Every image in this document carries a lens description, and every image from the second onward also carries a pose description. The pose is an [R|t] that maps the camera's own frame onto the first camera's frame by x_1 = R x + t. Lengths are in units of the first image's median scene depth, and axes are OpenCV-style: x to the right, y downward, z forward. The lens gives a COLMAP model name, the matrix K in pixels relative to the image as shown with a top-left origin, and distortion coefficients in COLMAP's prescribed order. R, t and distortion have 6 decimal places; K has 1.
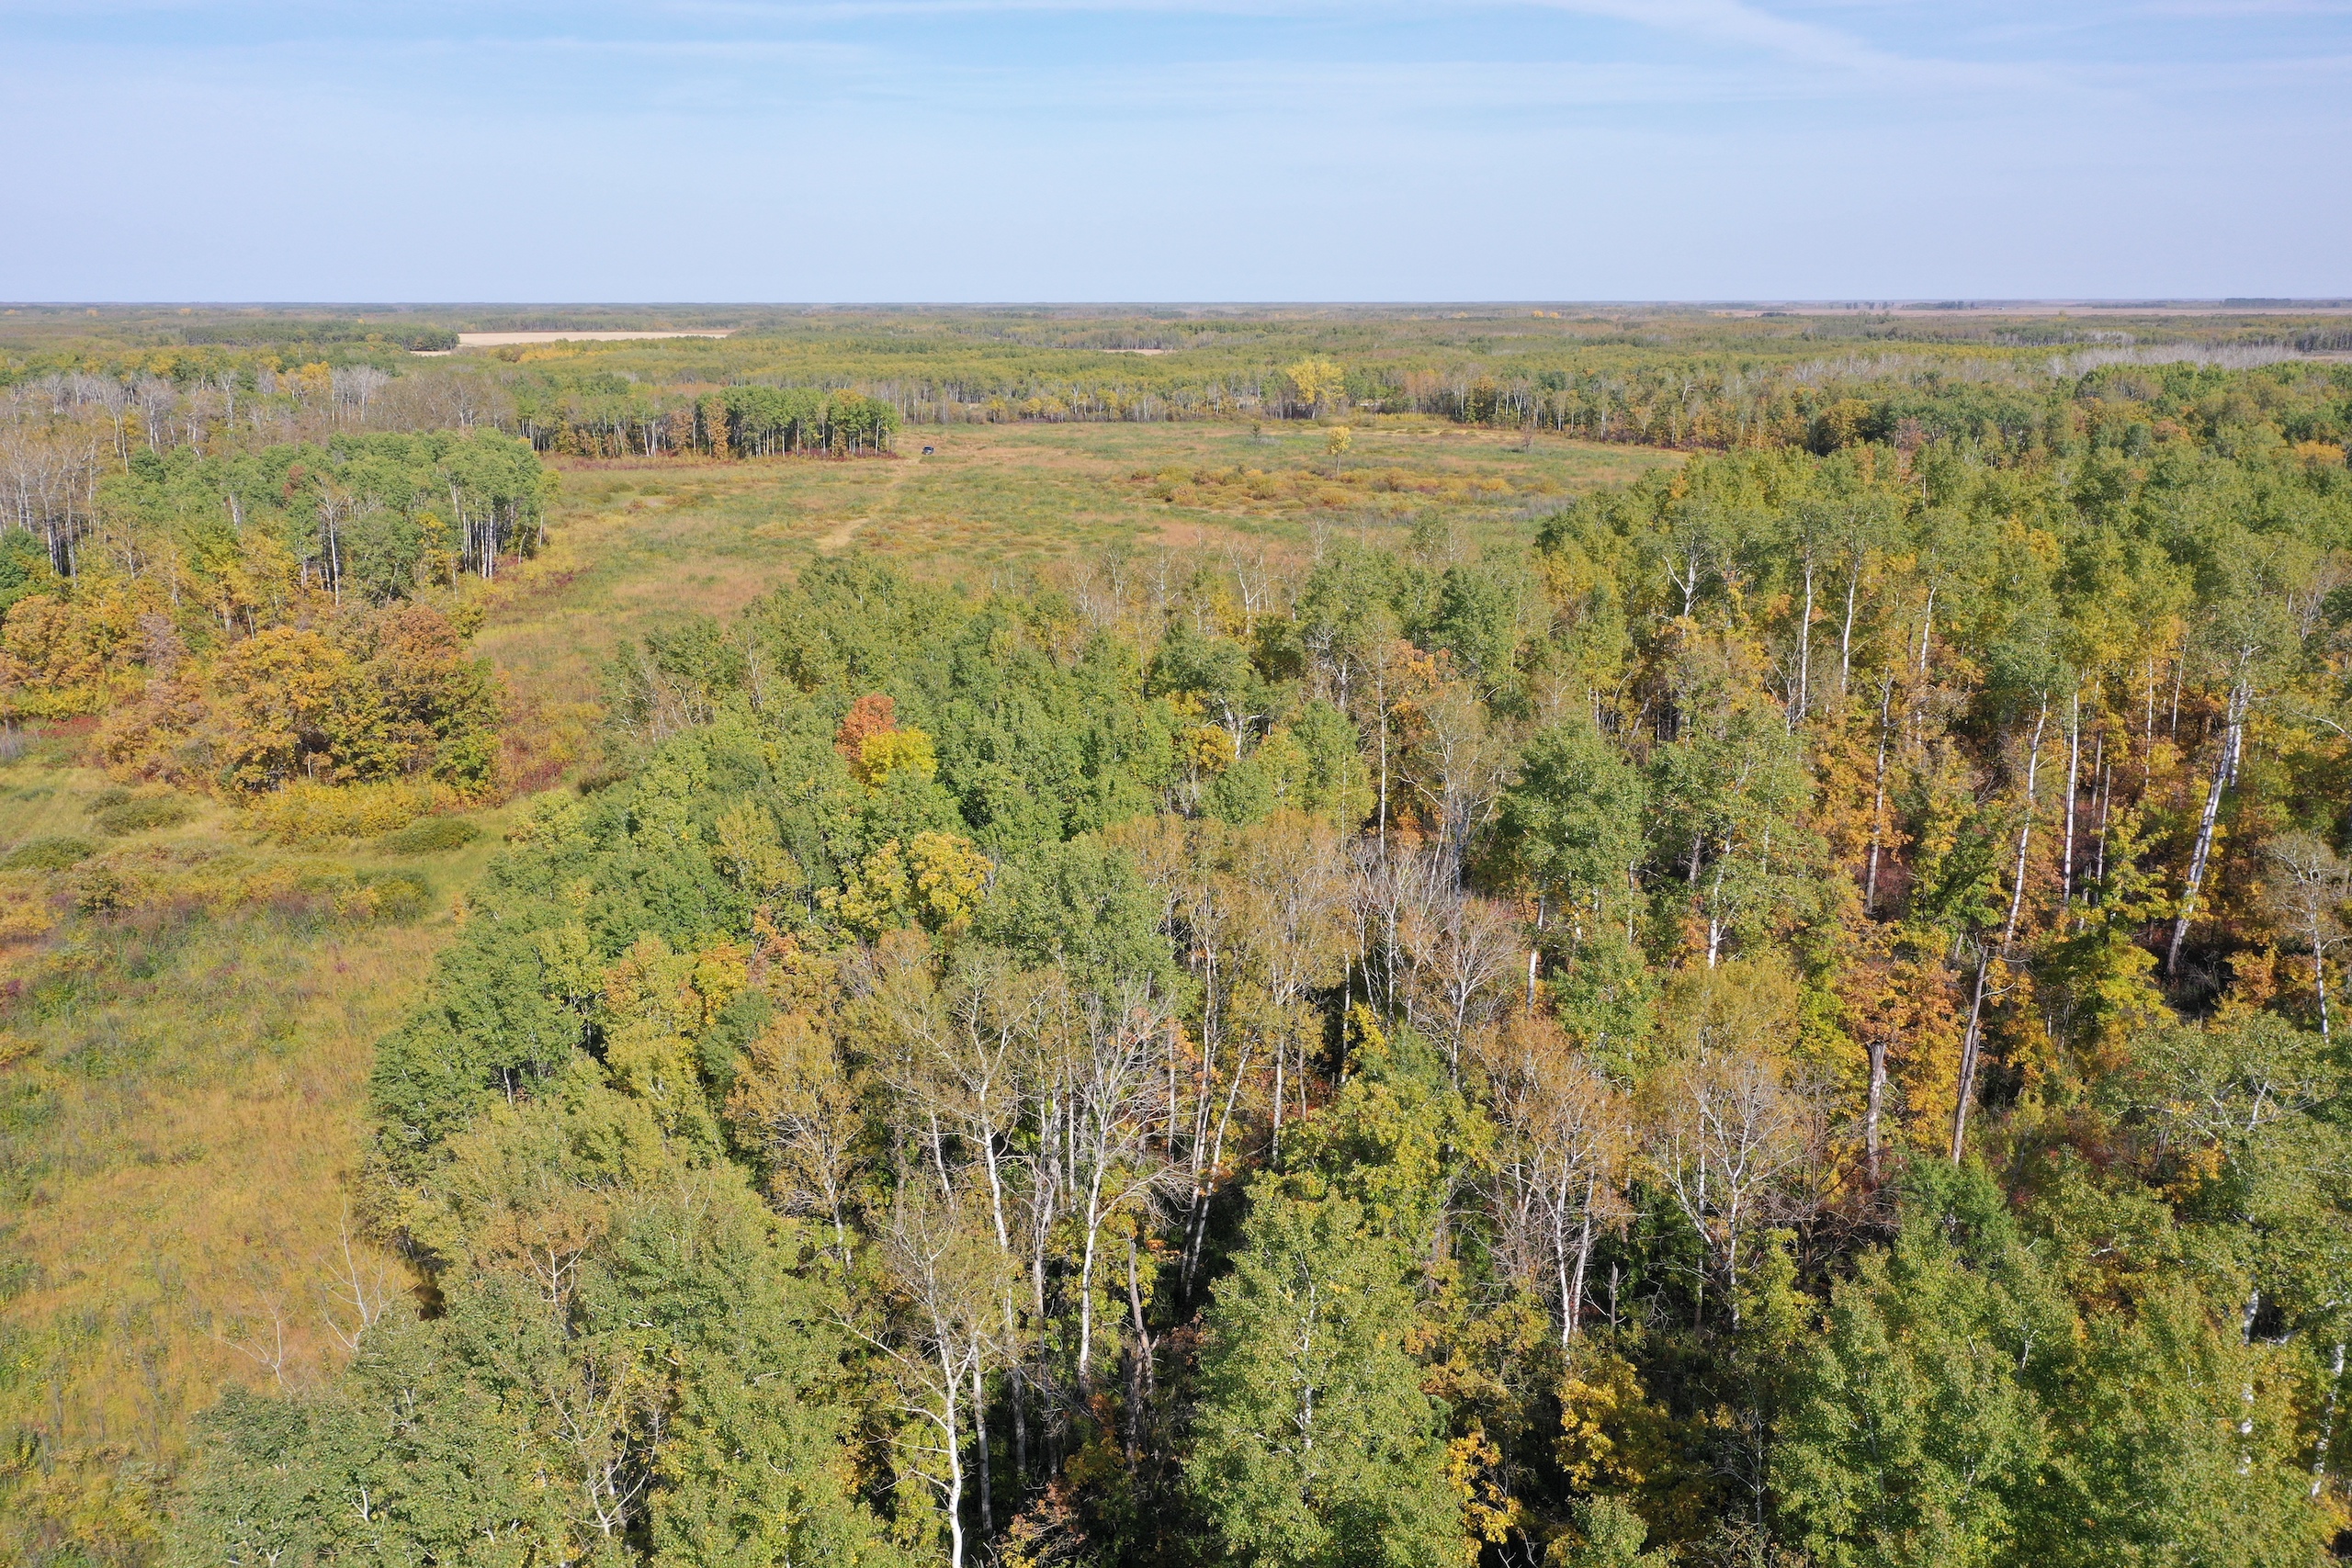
lens RADIAL K [[1877.9, 0, 1167.3], [0, 1877.9, 760.4], [0, 0, 1]] dist [0.017346, 0.008457]
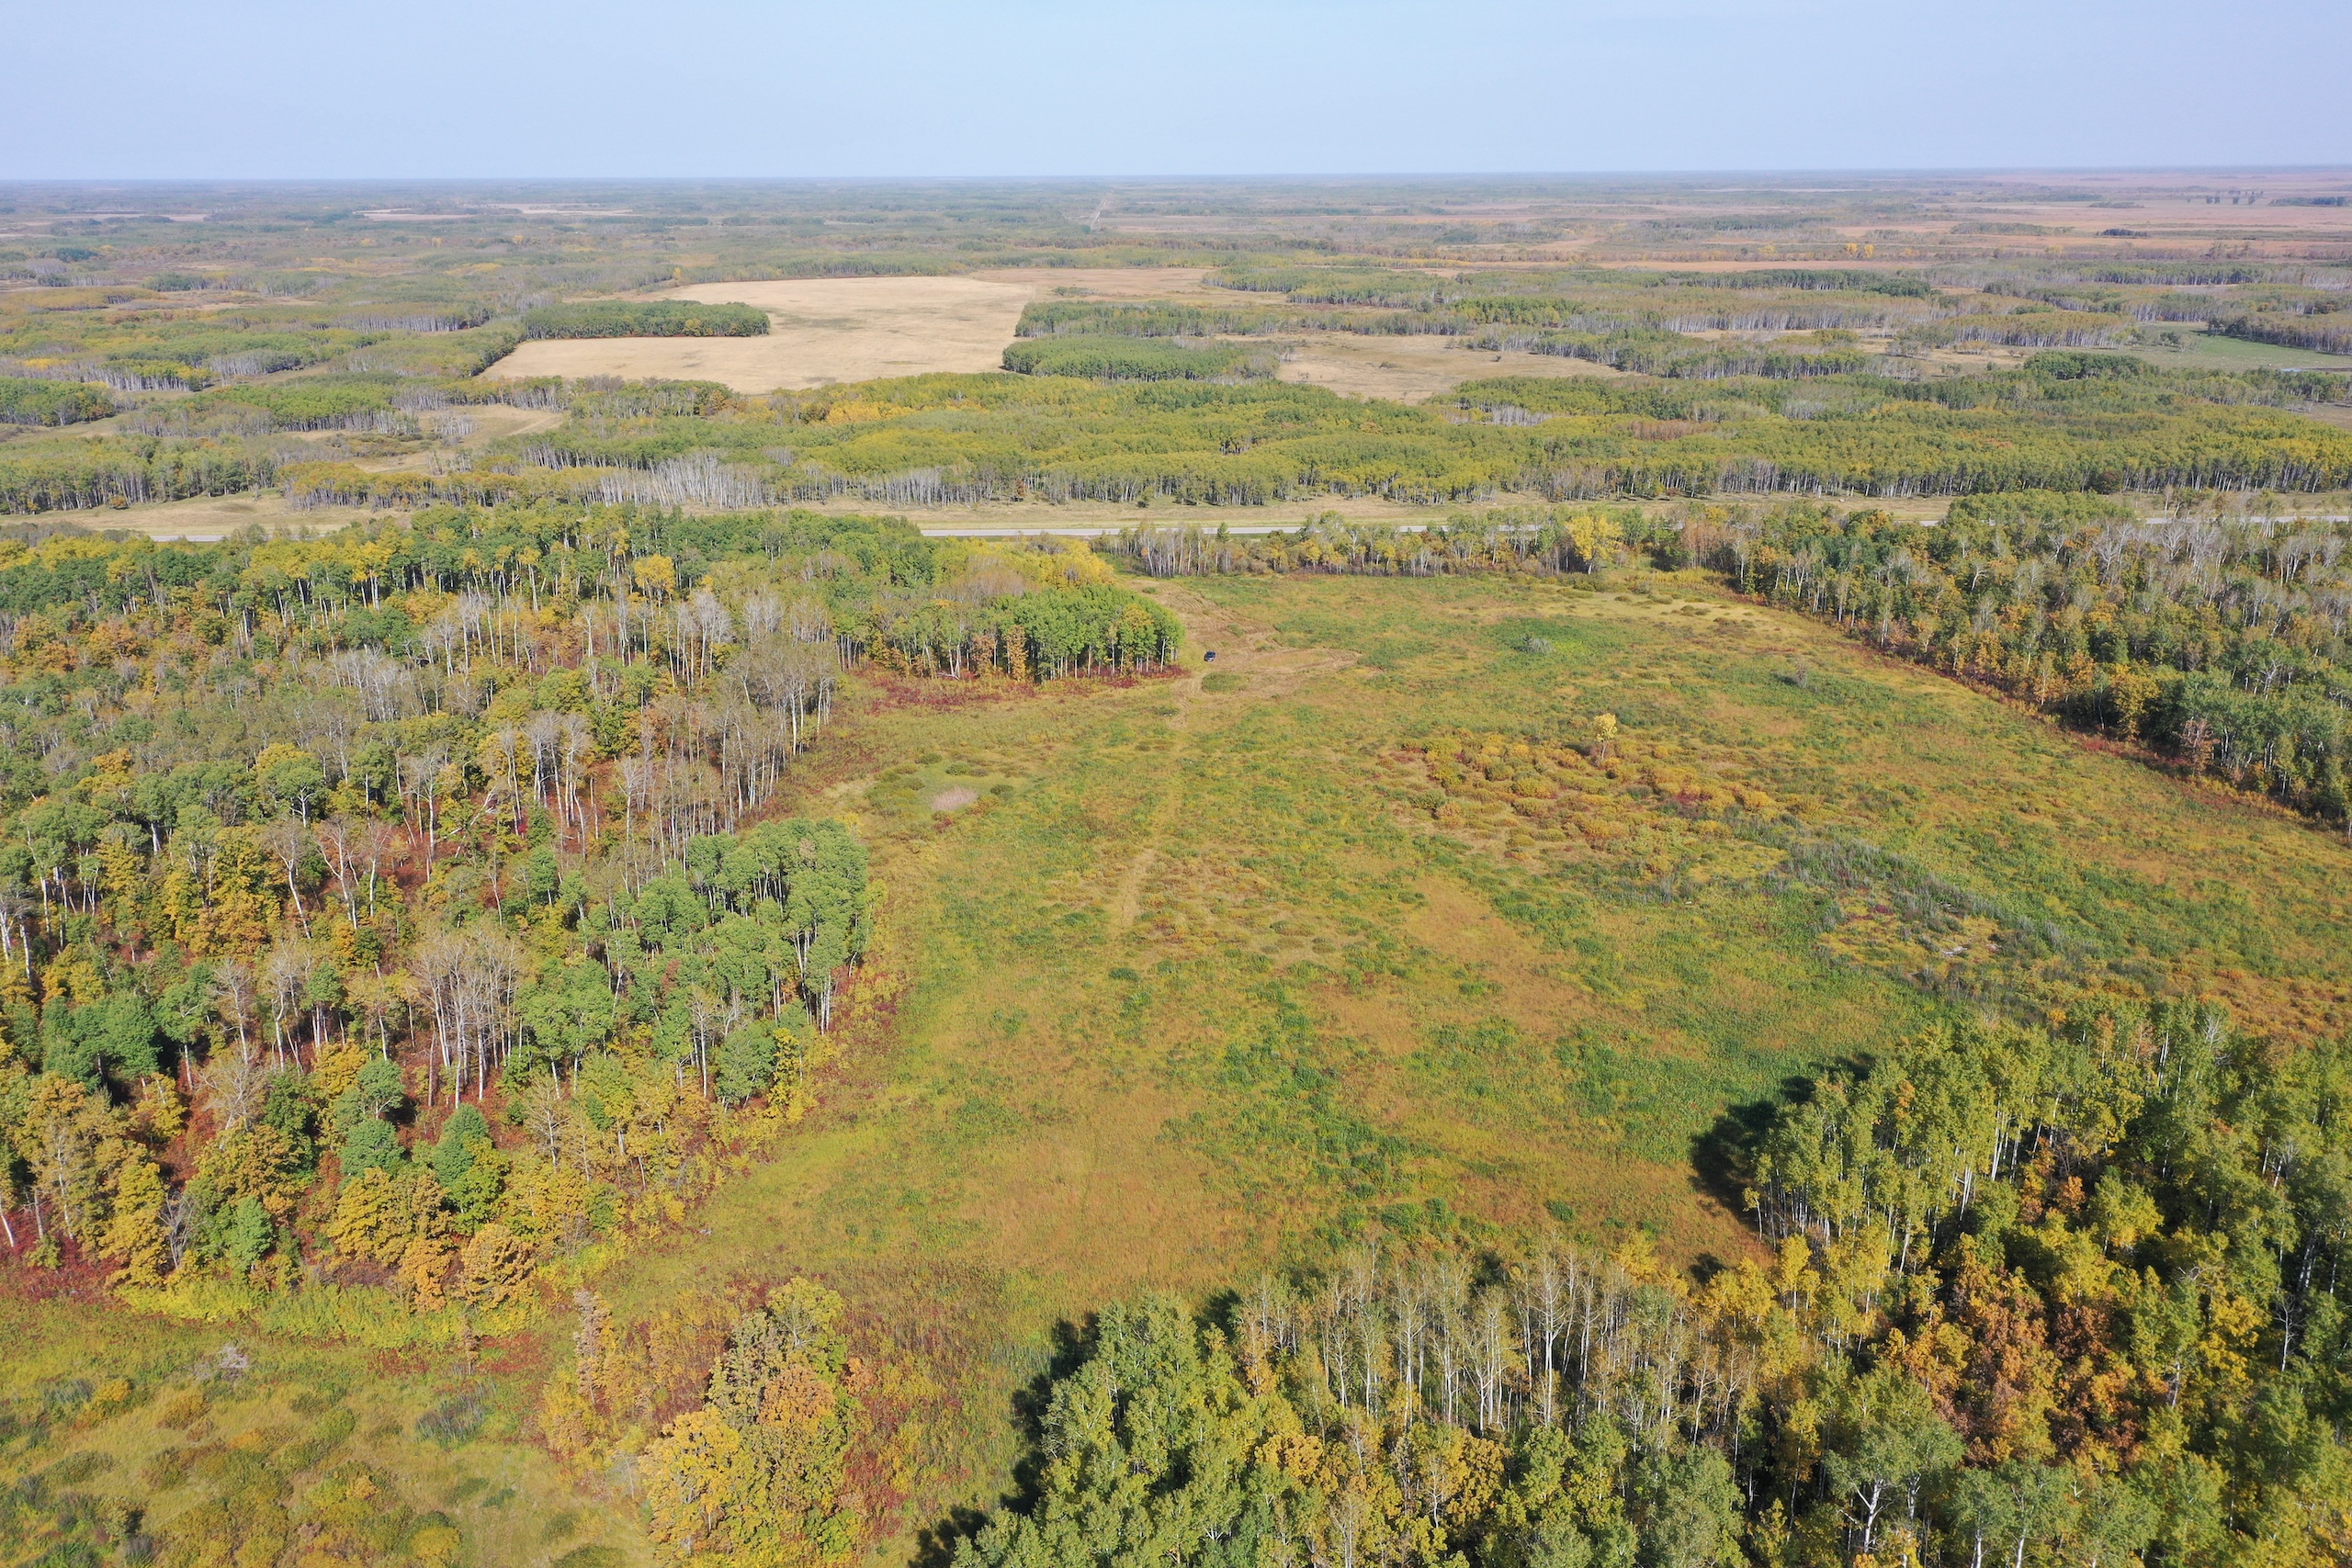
lens RADIAL K [[1877.9, 0, 1174.8], [0, 1877.9, 769.8], [0, 0, 1]] dist [0.017346, 0.008457]
pose [[0.989706, 0.050487, -0.133918, -0.002830], [-0.041941, 0.996945, 0.065889, -0.180437], [0.136835, -0.059594, 0.988800, -0.048941]]
